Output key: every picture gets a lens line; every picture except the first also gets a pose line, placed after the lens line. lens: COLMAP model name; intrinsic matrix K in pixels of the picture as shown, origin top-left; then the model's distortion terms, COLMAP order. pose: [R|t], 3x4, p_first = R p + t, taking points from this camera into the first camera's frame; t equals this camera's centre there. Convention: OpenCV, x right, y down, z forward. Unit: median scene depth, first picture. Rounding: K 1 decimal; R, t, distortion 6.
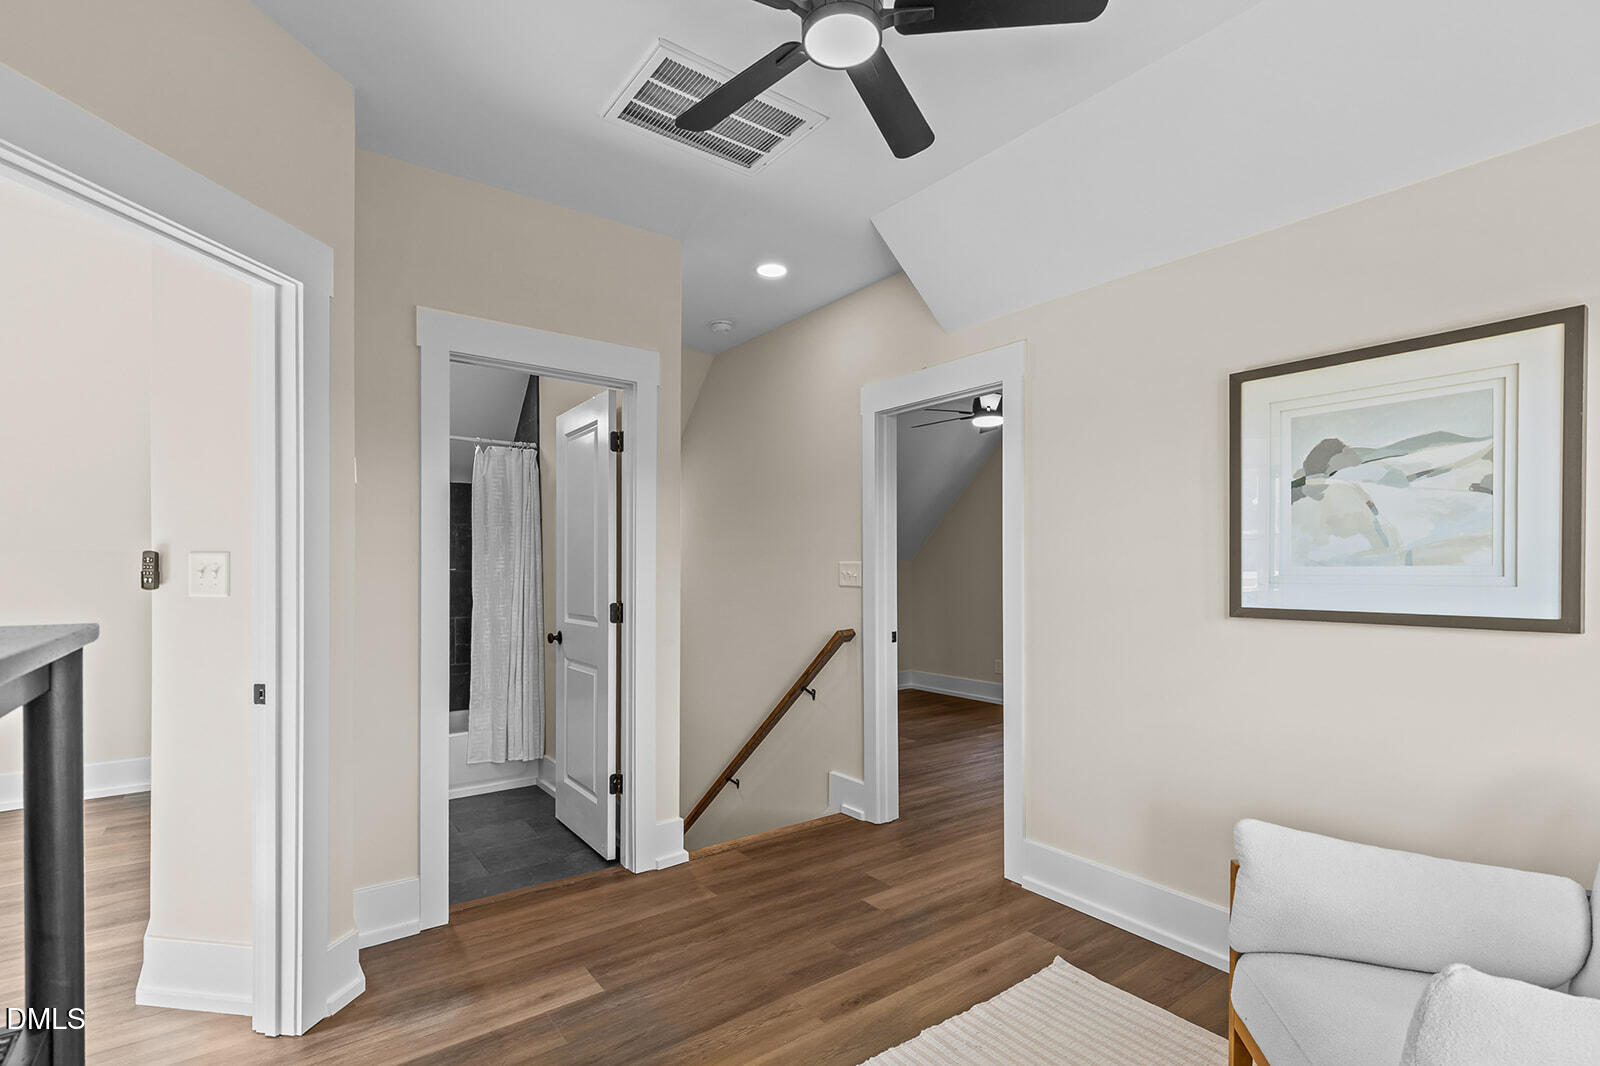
lens RADIAL K [[737.2, 0, 772.5], [0, 737.2, 565.6], [0, 0, 1]] dist [0.011665, -0.001521]
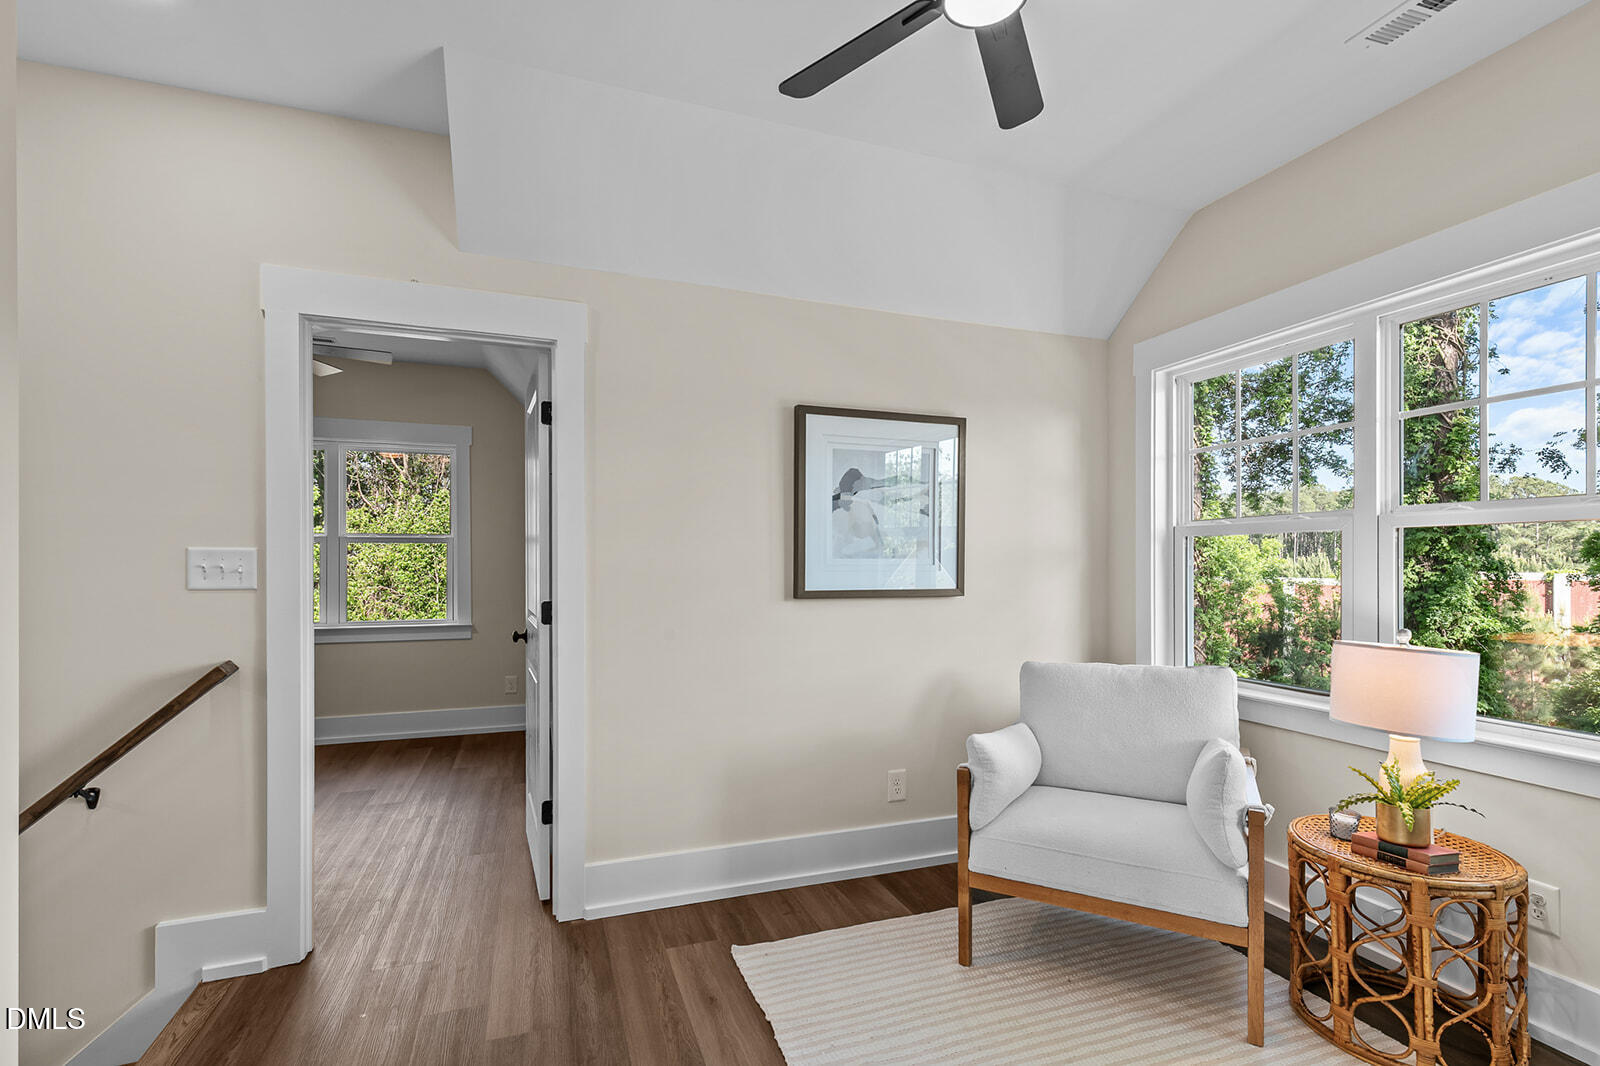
lens RADIAL K [[737.2, 0, 804.2], [0, 737.2, 560.7], [0, 0, 1]] dist [0.011665, -0.001521]
pose [[0.269112, 0.008921, 0.963068, -0.569364], [-0.001579, 0.999960, -0.008821, 0.016048], [-0.963108, 0.000853, 0.269115, 0.651539]]
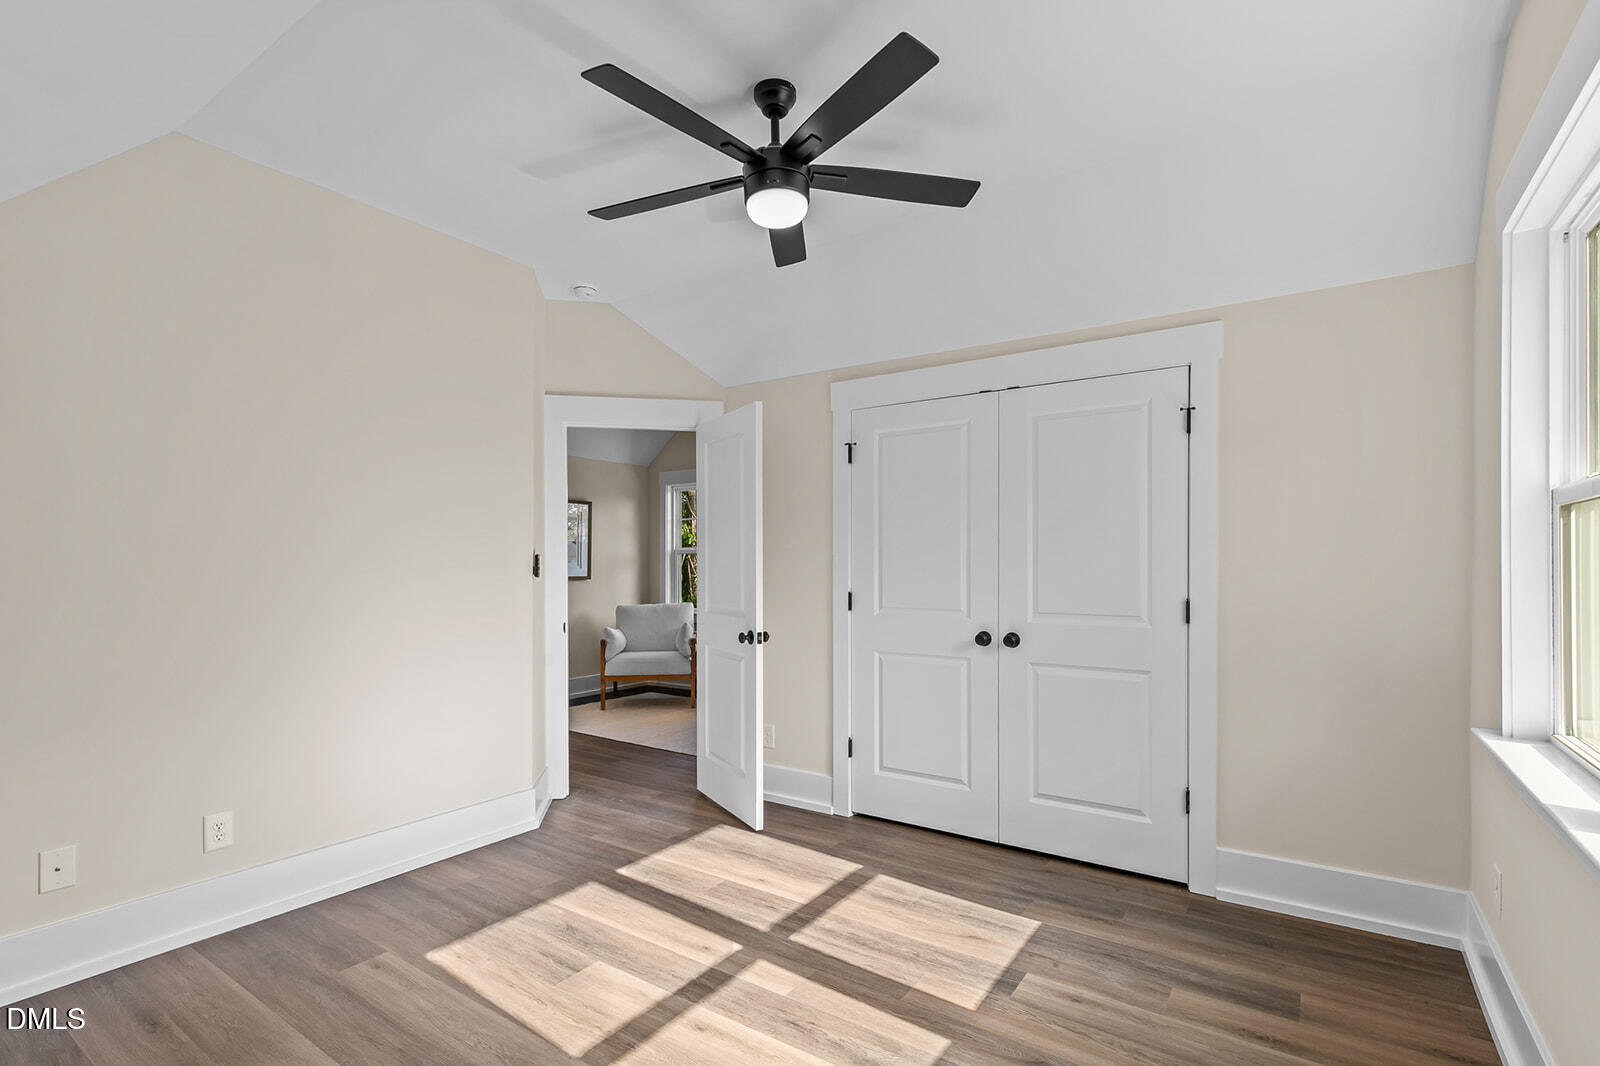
lens RADIAL K [[737.2, 0, 801.8], [0, 737.2, 548.9], [0, 0, 1]] dist [0.011665, -0.001521]
pose [[-0.344346, 0.021355, 0.938600, -2.394522], [-0.000299, 0.999739, -0.022856, 0.011579], [-0.938843, -0.008151, -0.344250, 0.966142]]
